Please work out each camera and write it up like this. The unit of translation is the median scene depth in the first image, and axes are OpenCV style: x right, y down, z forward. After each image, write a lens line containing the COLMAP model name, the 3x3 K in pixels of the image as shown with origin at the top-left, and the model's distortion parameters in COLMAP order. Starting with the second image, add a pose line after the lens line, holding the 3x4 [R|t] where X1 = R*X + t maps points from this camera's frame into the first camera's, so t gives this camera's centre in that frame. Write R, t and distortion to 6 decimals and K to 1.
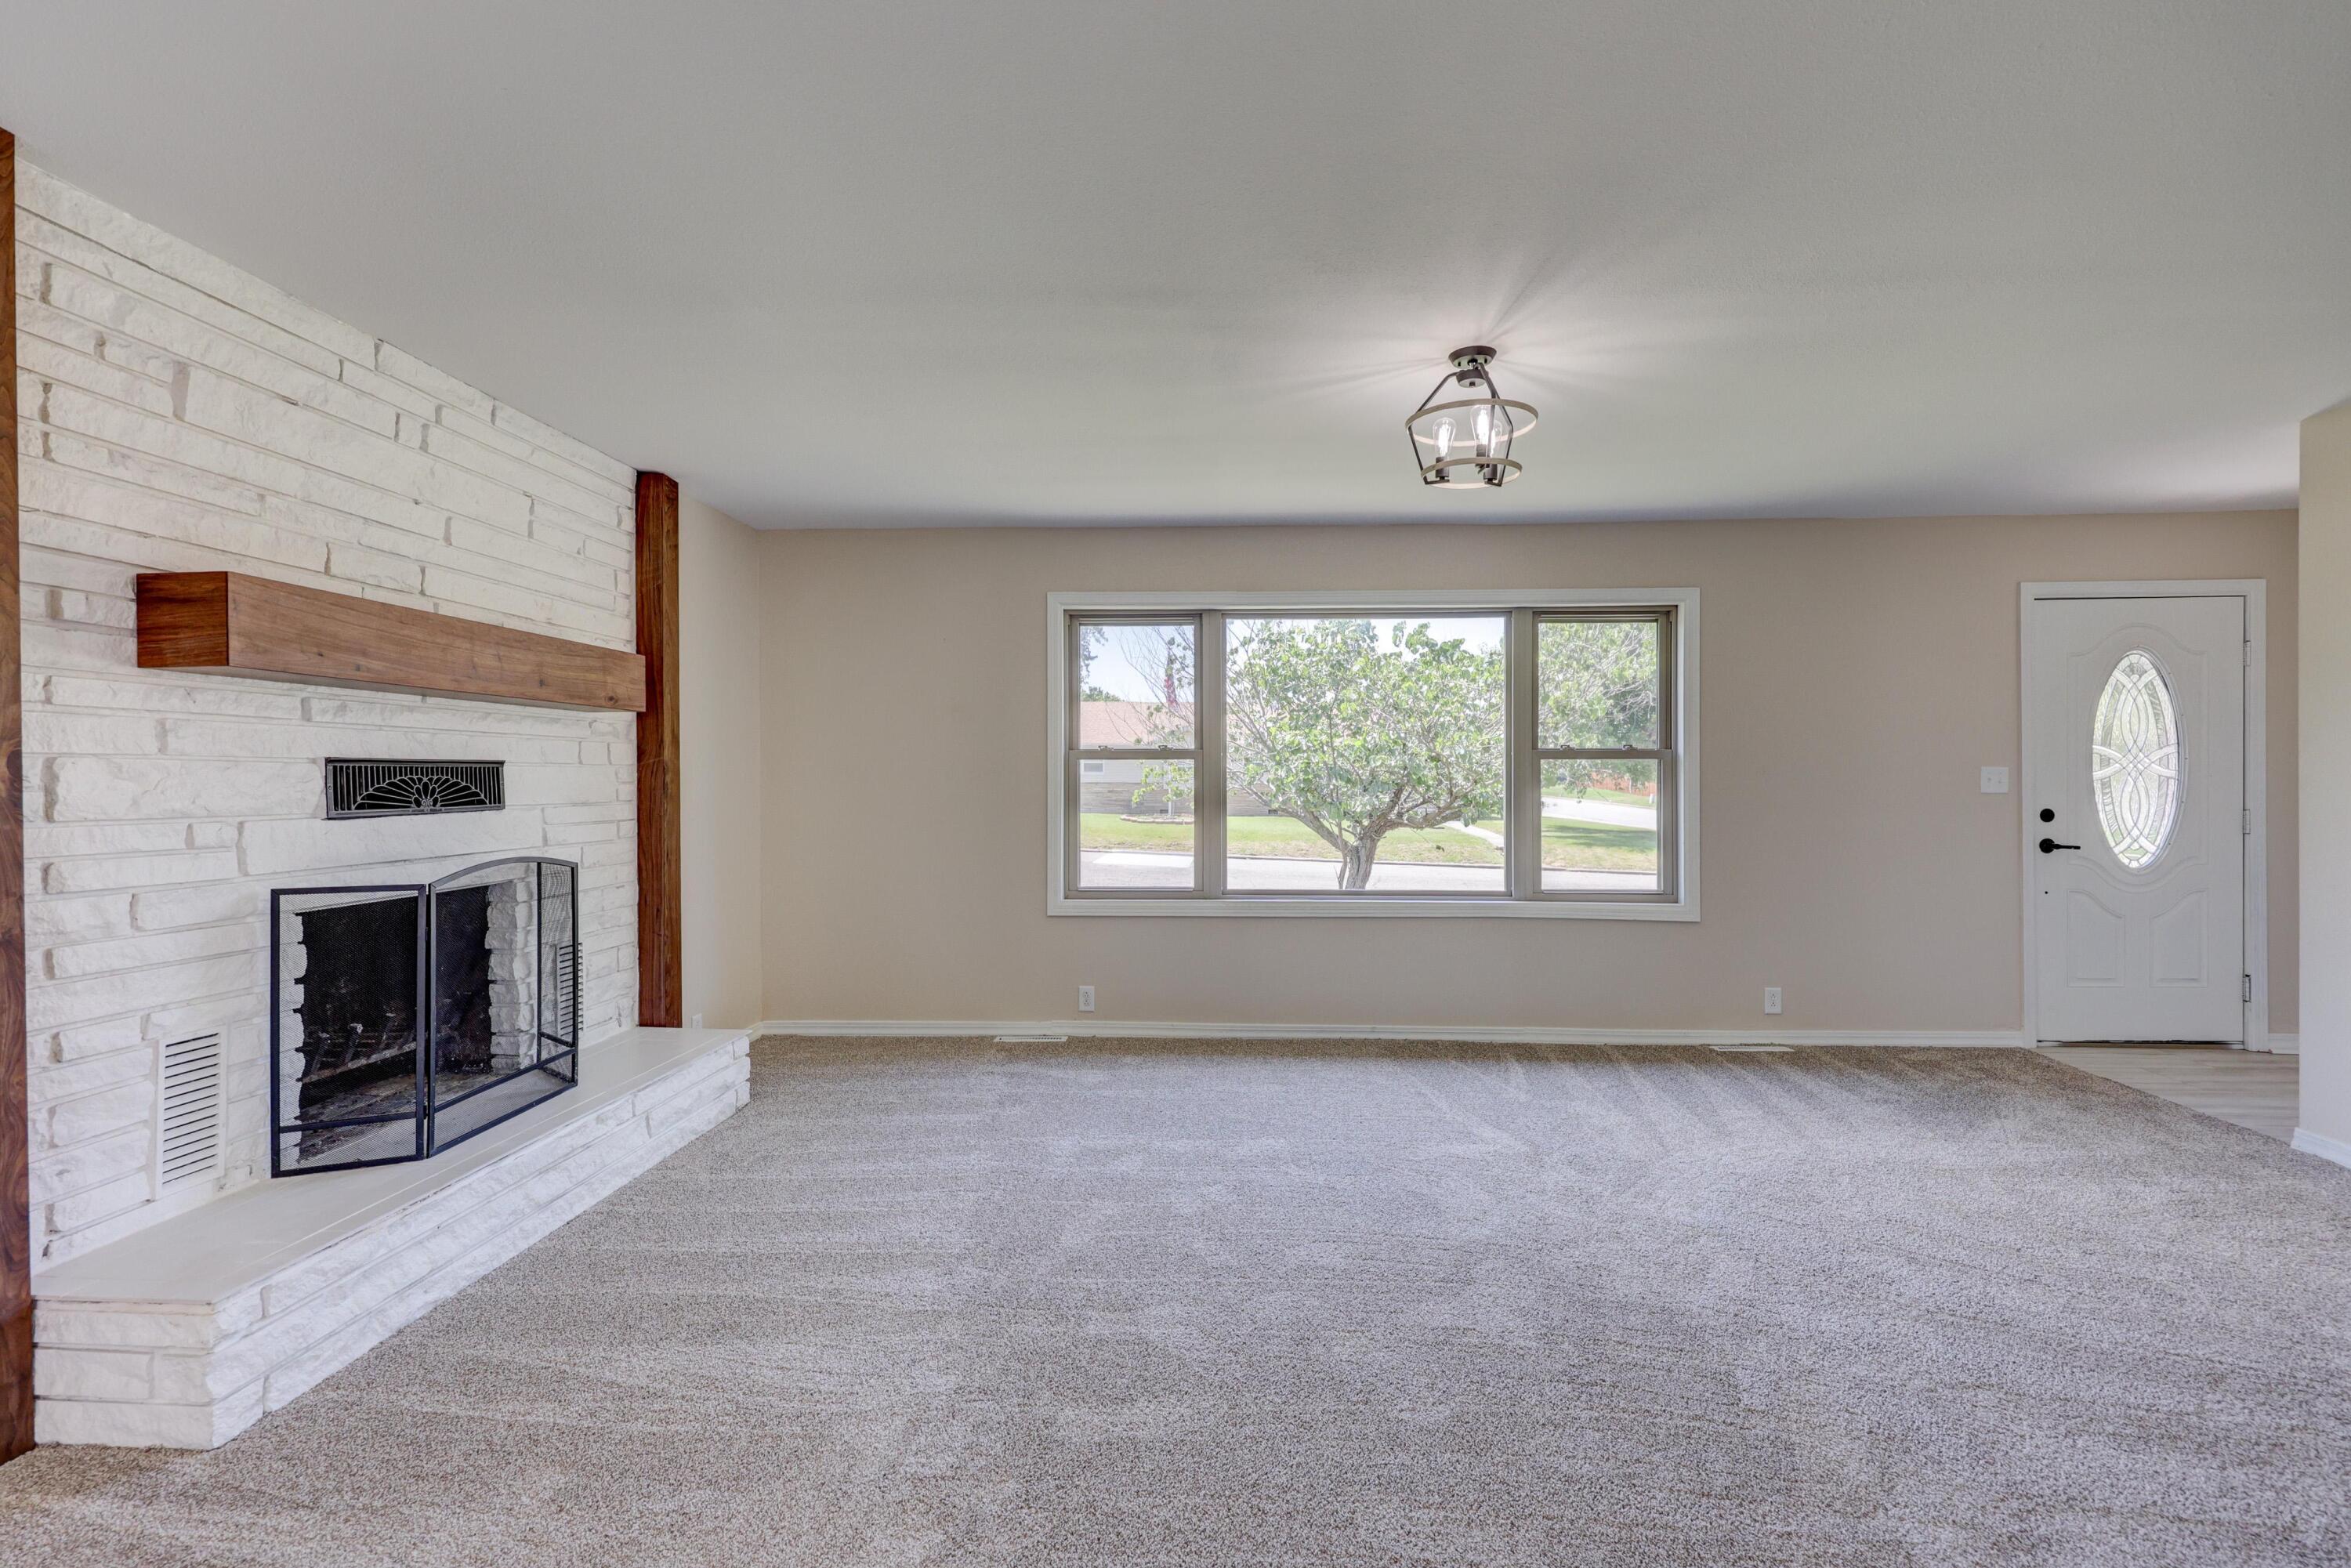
lens RADIAL K [[1041.0, 0, 1181.6], [0, 1041.0, 780.0], [0, 0, 1]] dist [0.000809, -0.000102]
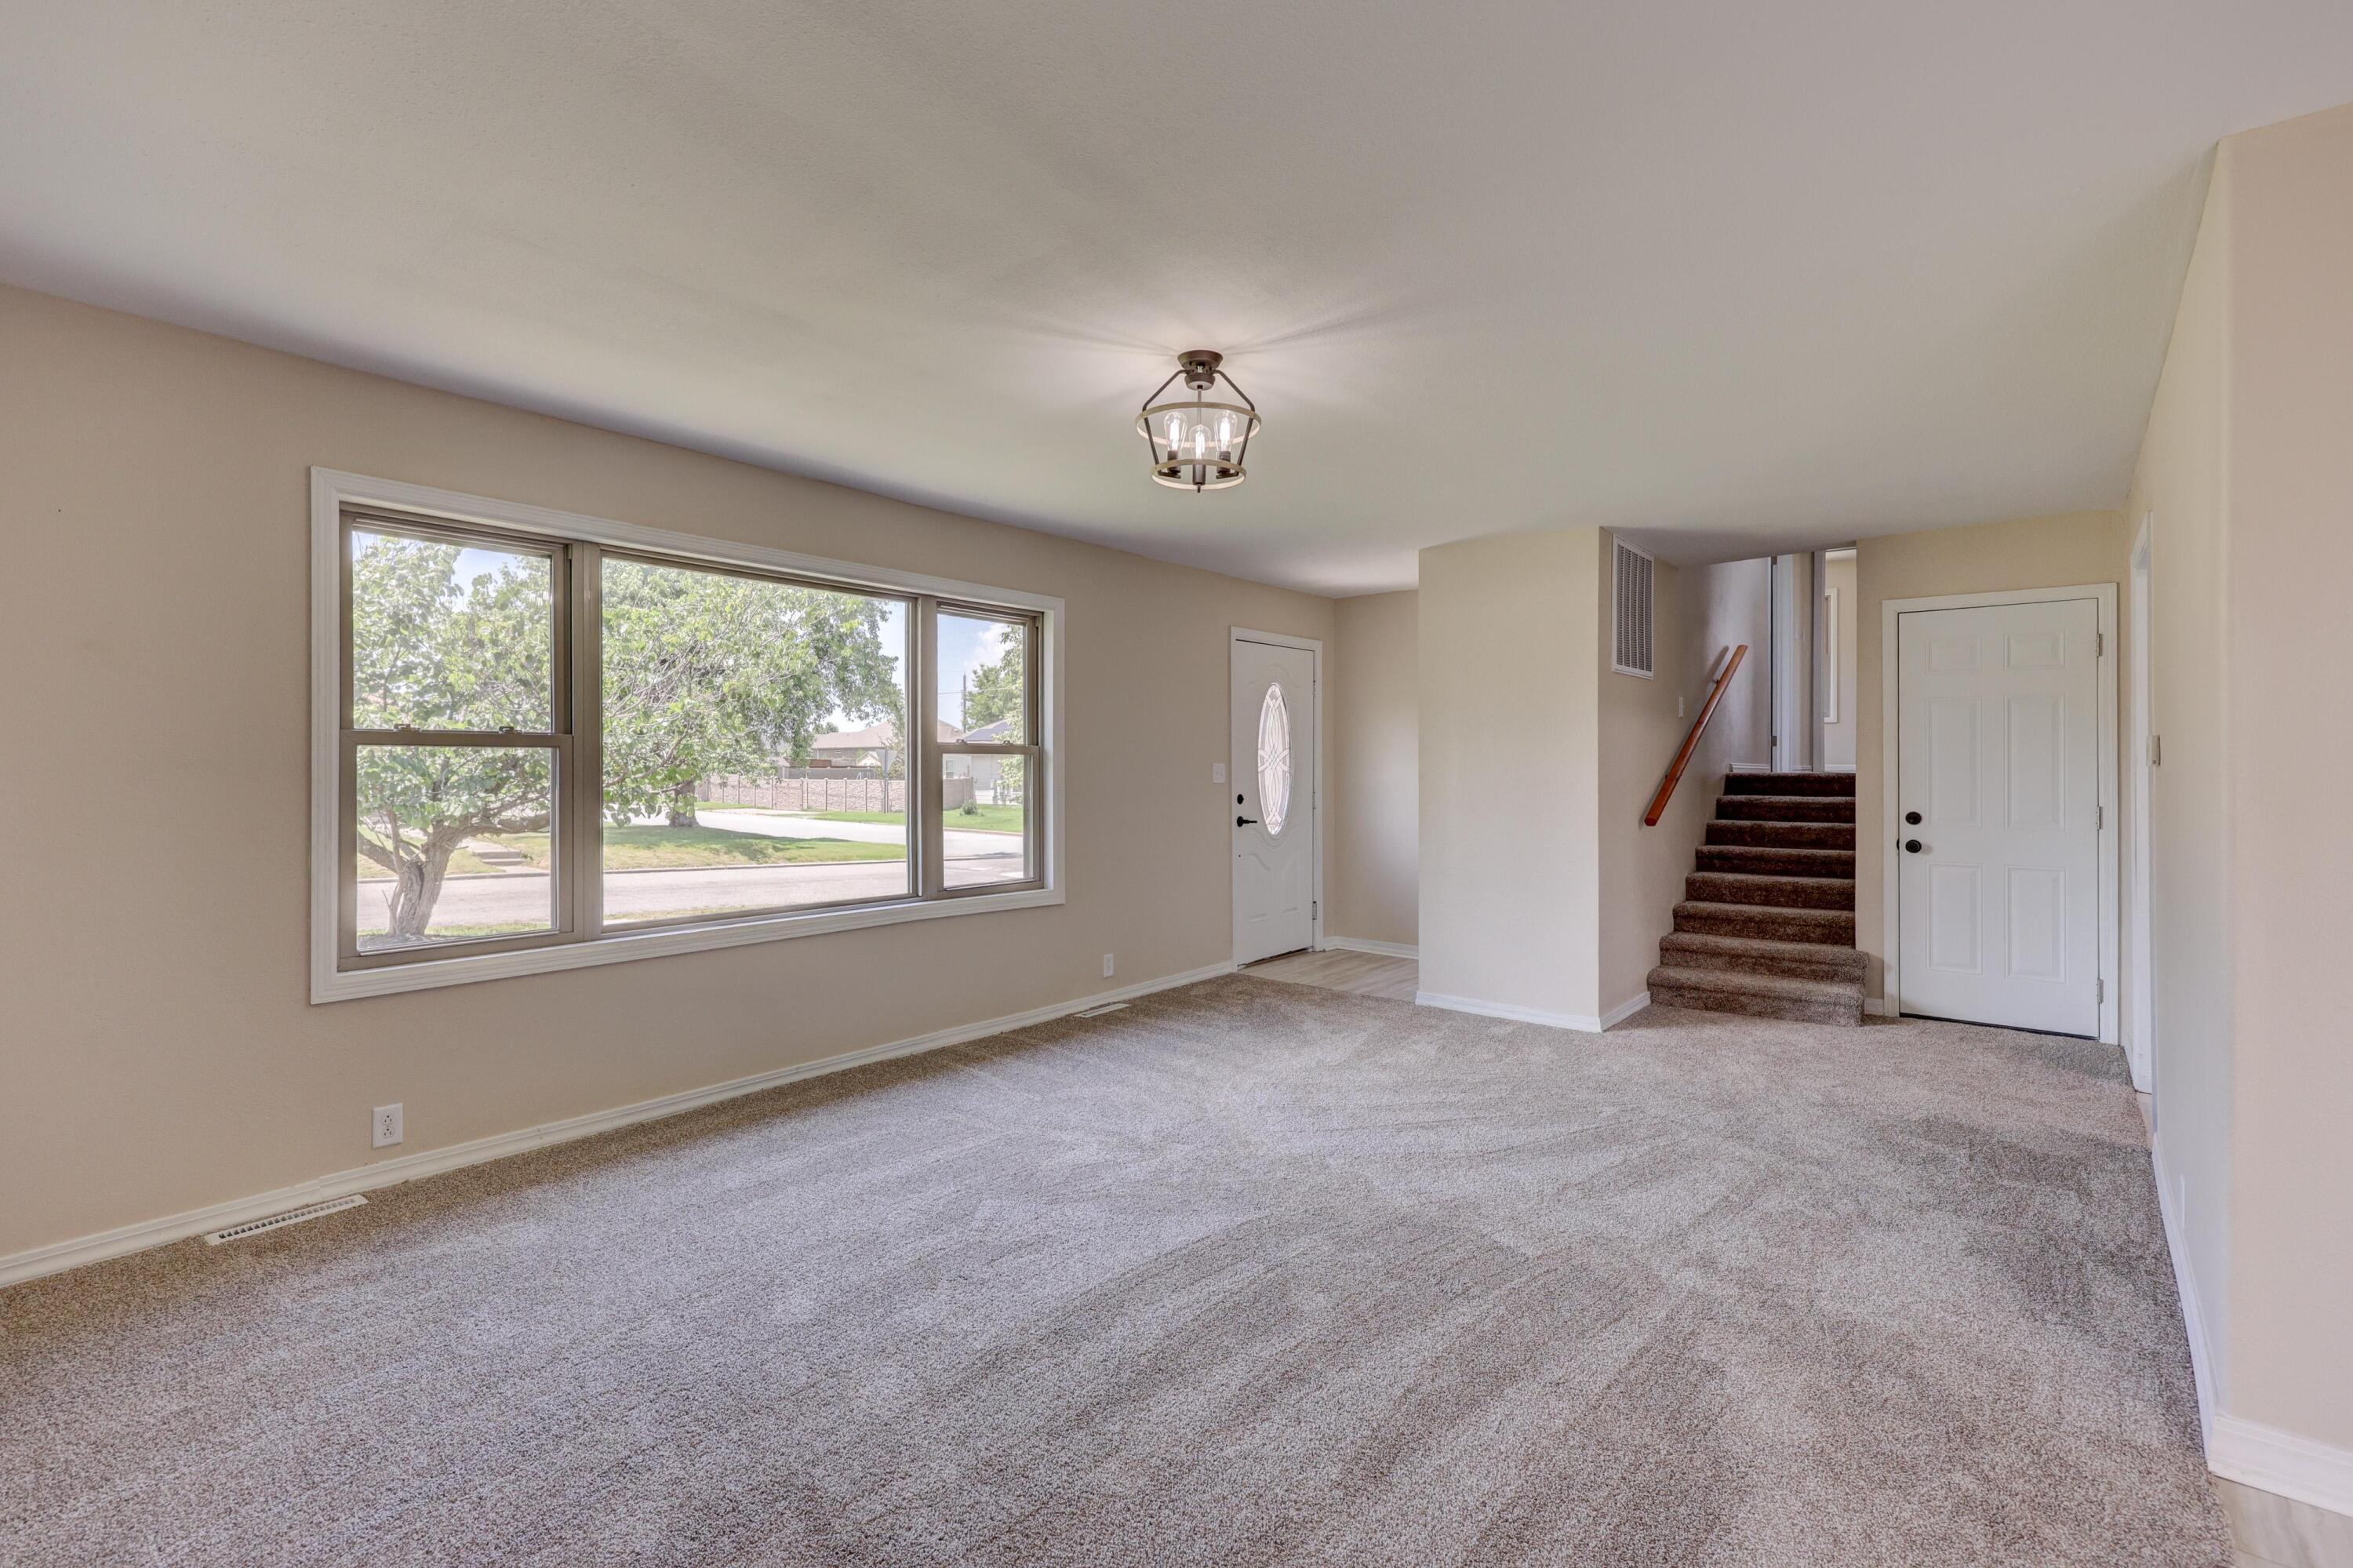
lens RADIAL K [[1068.6, 0, 1185.1], [0, 1068.6, 759.5], [0, 0, 1]] dist [0.001453, 0.000364]
pose [[0.589913, 0.007047, 0.807436, -0.635021], [0.001020, 0.999955, -0.009472, -0.008493], [-0.807466, 0.006411, 0.589880, 0.438468]]
